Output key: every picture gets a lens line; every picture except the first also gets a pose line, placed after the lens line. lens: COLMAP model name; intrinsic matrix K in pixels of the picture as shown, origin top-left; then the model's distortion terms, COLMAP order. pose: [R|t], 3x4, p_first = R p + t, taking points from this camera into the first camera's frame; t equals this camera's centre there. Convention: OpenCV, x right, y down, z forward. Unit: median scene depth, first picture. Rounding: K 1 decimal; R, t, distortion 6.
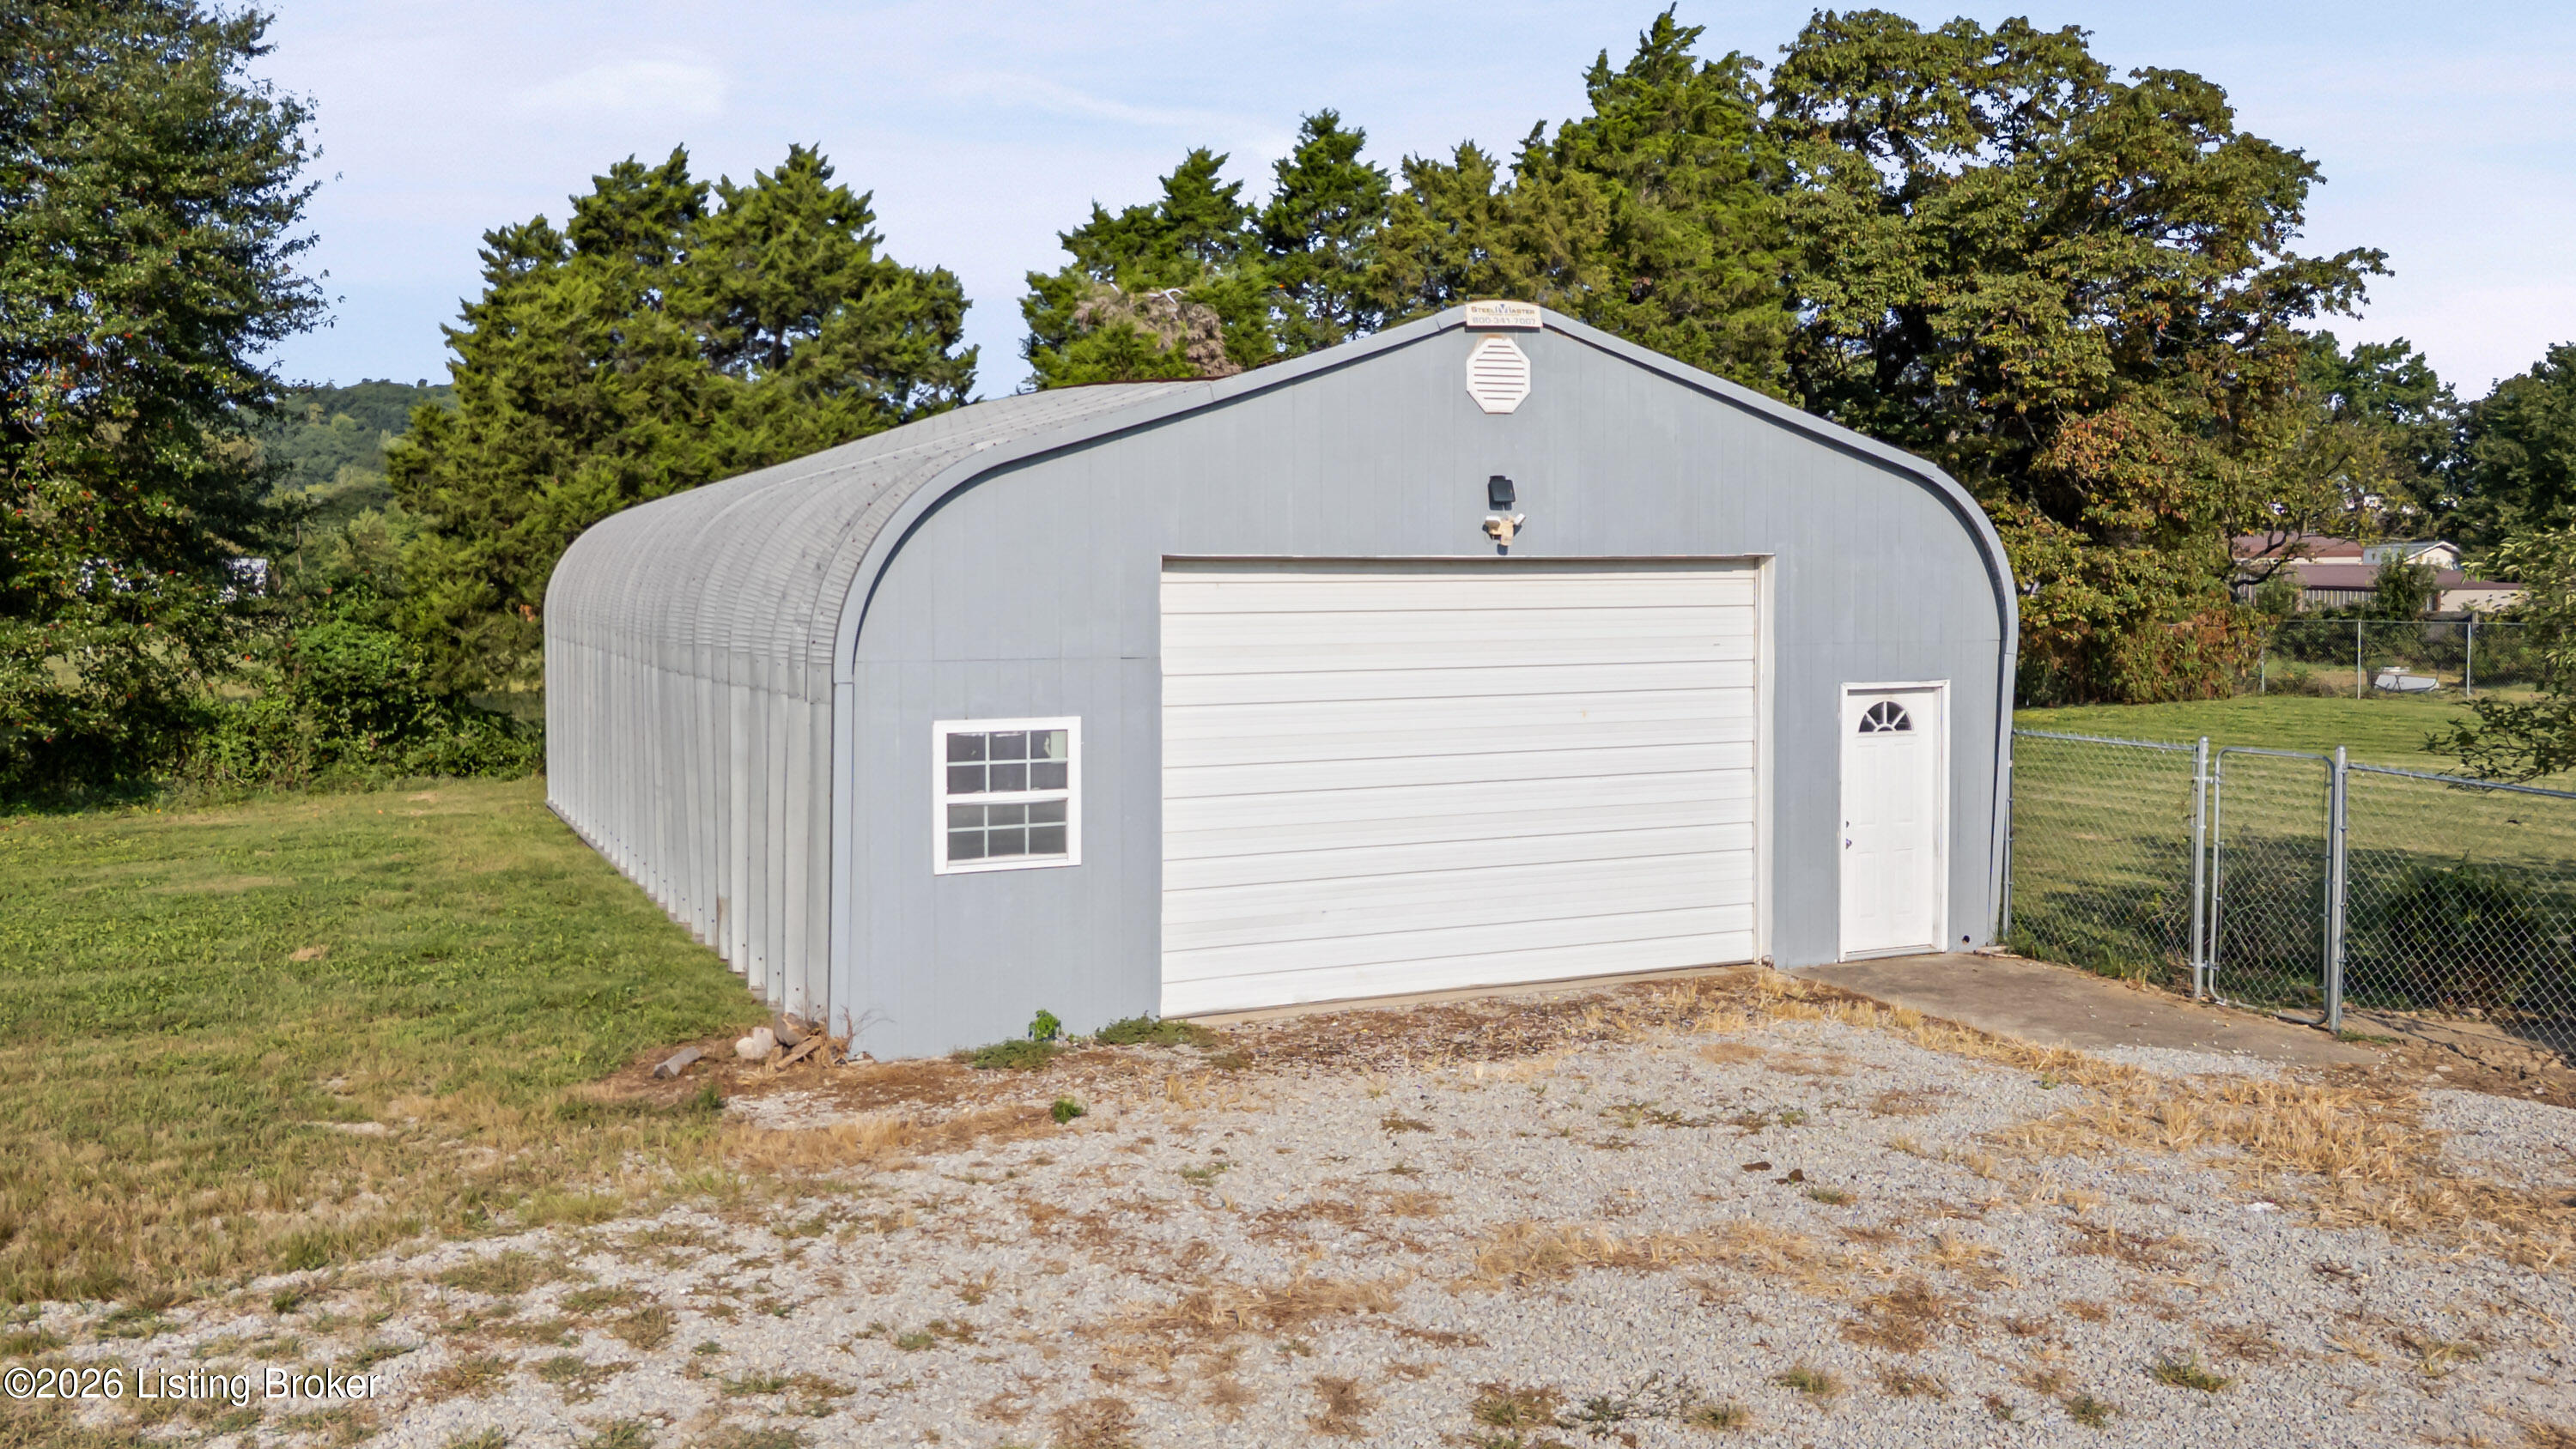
lens RADIAL K [[2003.8, 0, 1345.6], [0, 2003.8, 687.7], [0, 0, 1]] dist [0.058008, 0.002830]
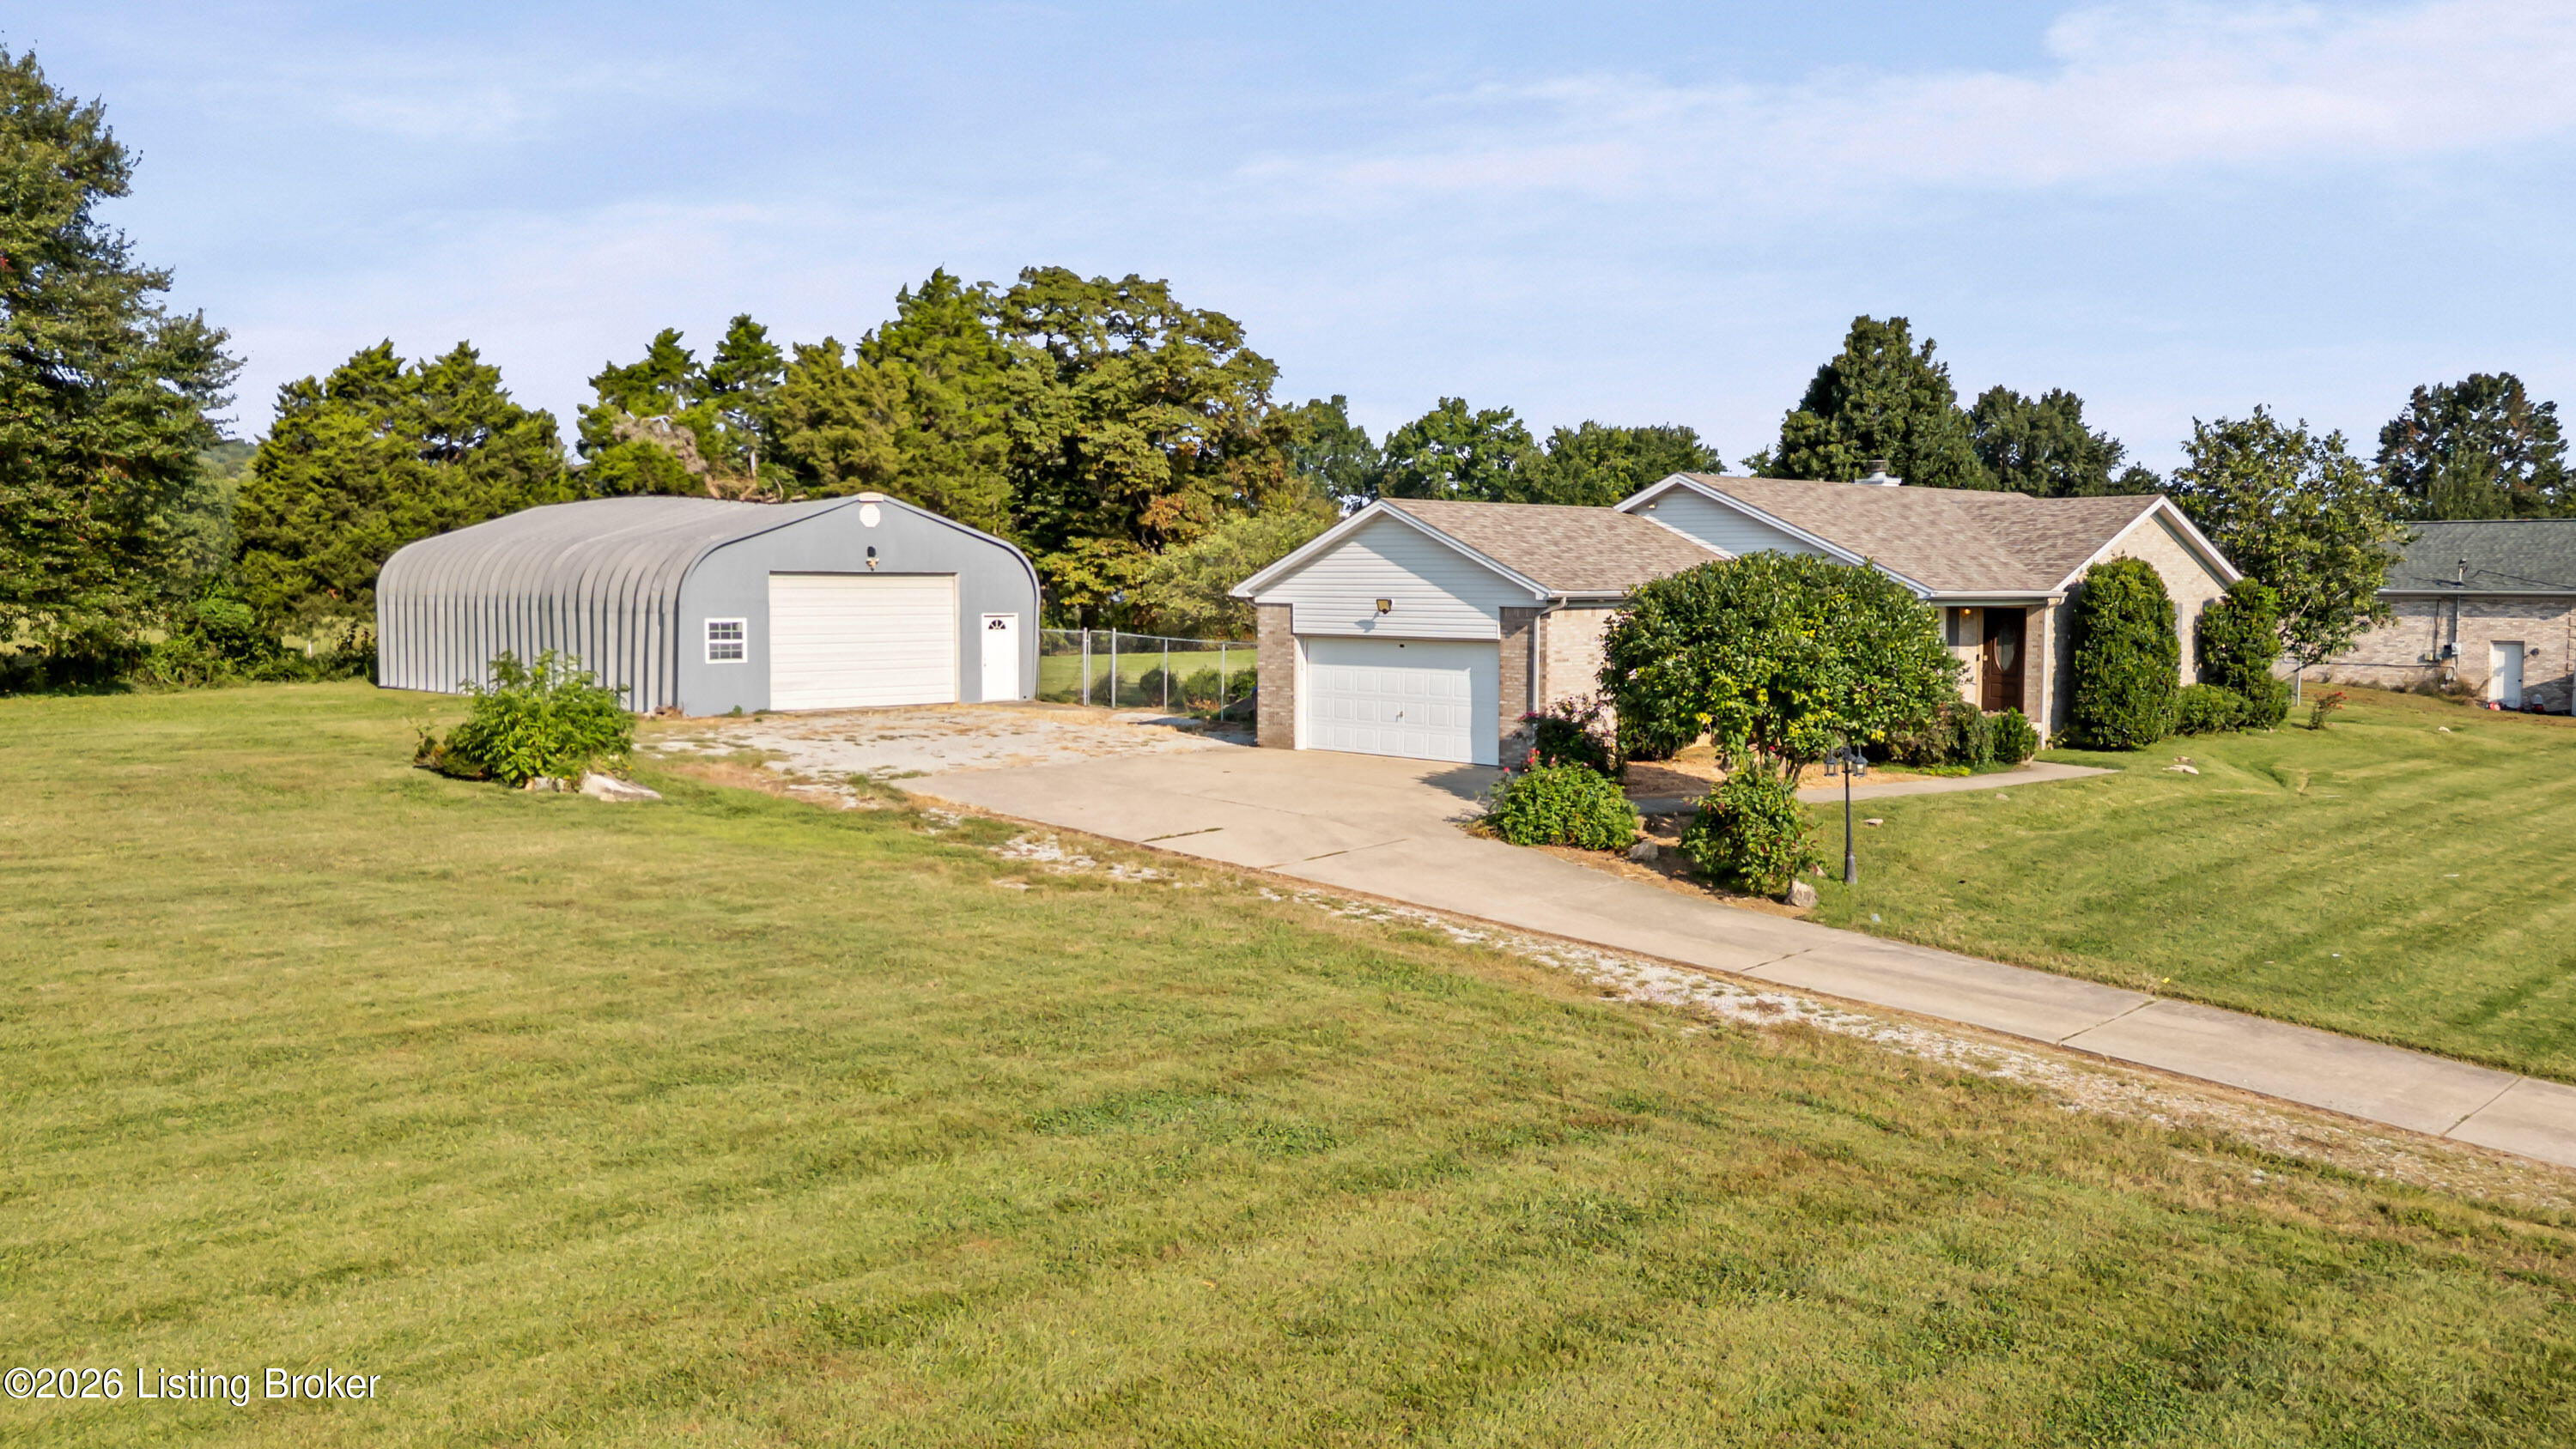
lens RADIAL K [[1837.5, 0, 1288.0], [0, 1837.5, 724.5], [0, 0, 1]] dist [0.021342, -0.002351]
pose [[0.948149, -0.019001, 0.317256, -0.098625], [0.011370, 0.999600, 0.025889, 0.047744], [-0.317621, -0.020939, 0.947986, -0.869316]]
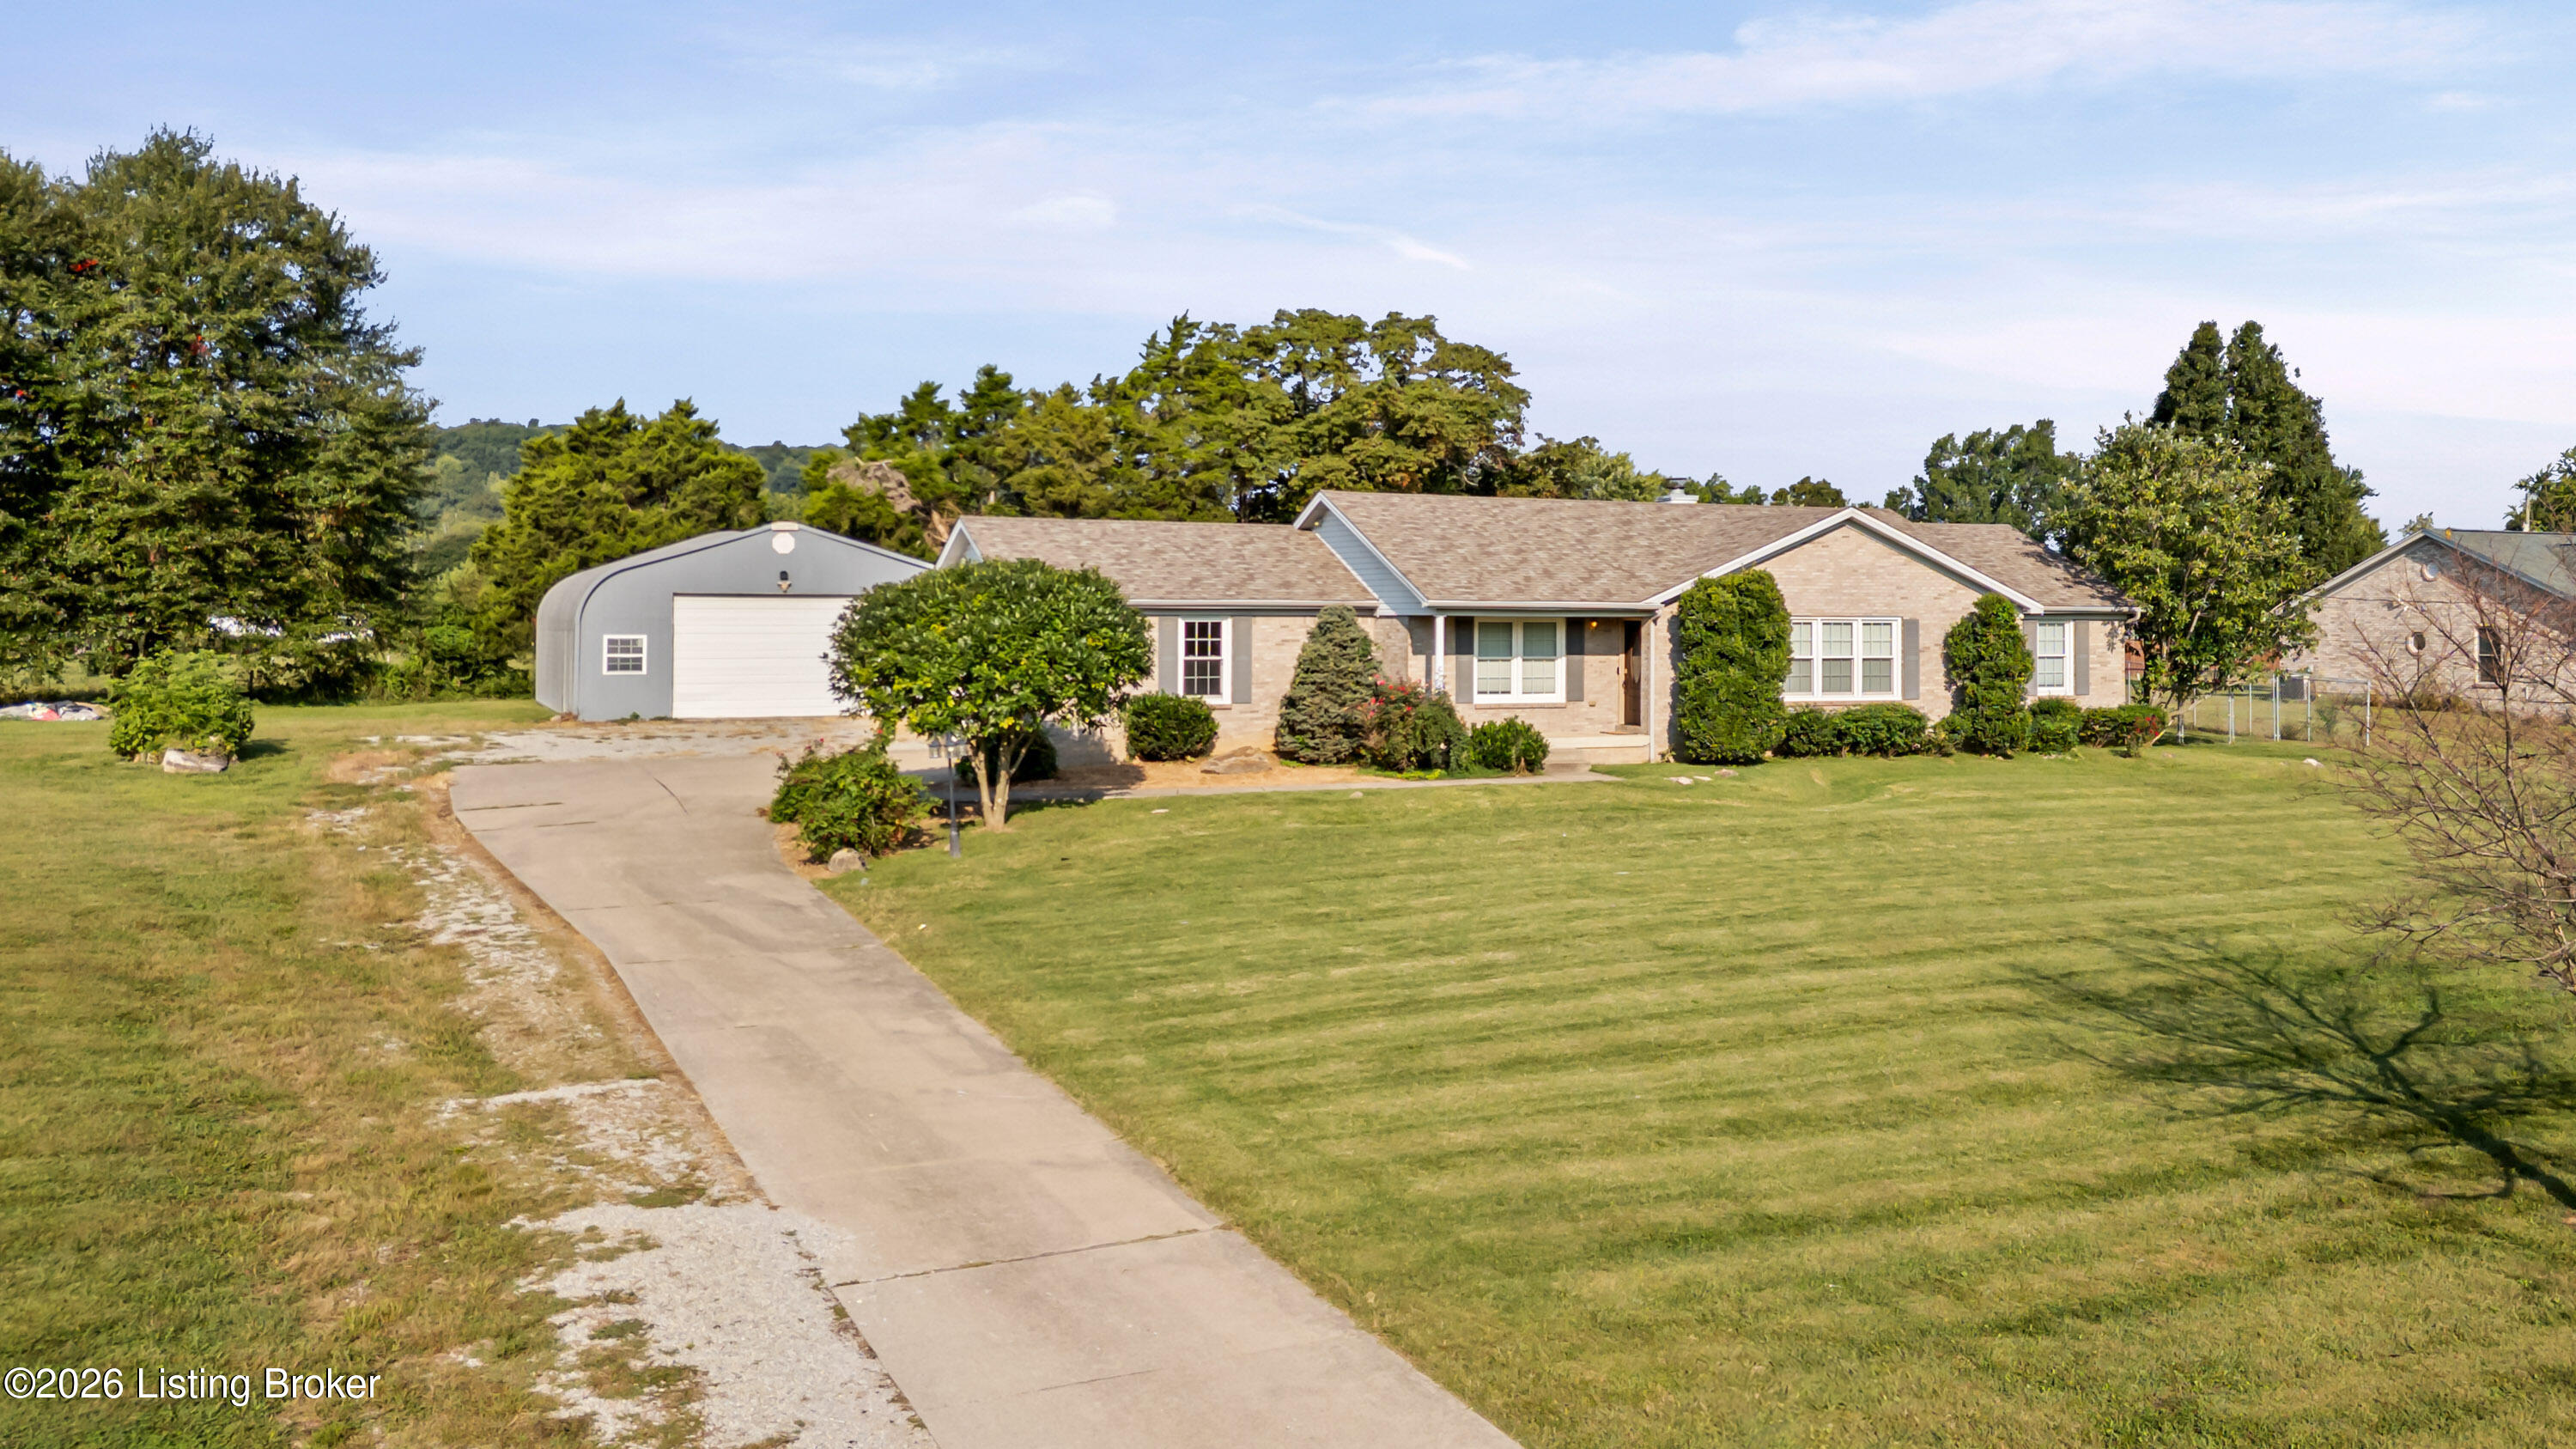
lens RADIAL K [[1979.2, 0, 1583.9], [0, 1979.2, 617.8], [0, 0, 1]] dist [0.031950, -0.008121]
pose [[0.998112, 0.003992, 0.061294, 0.547825], [-0.000404, 0.998291, -0.058432, 0.078461], [-0.061422, 0.058297, 0.996408, -1.119446]]
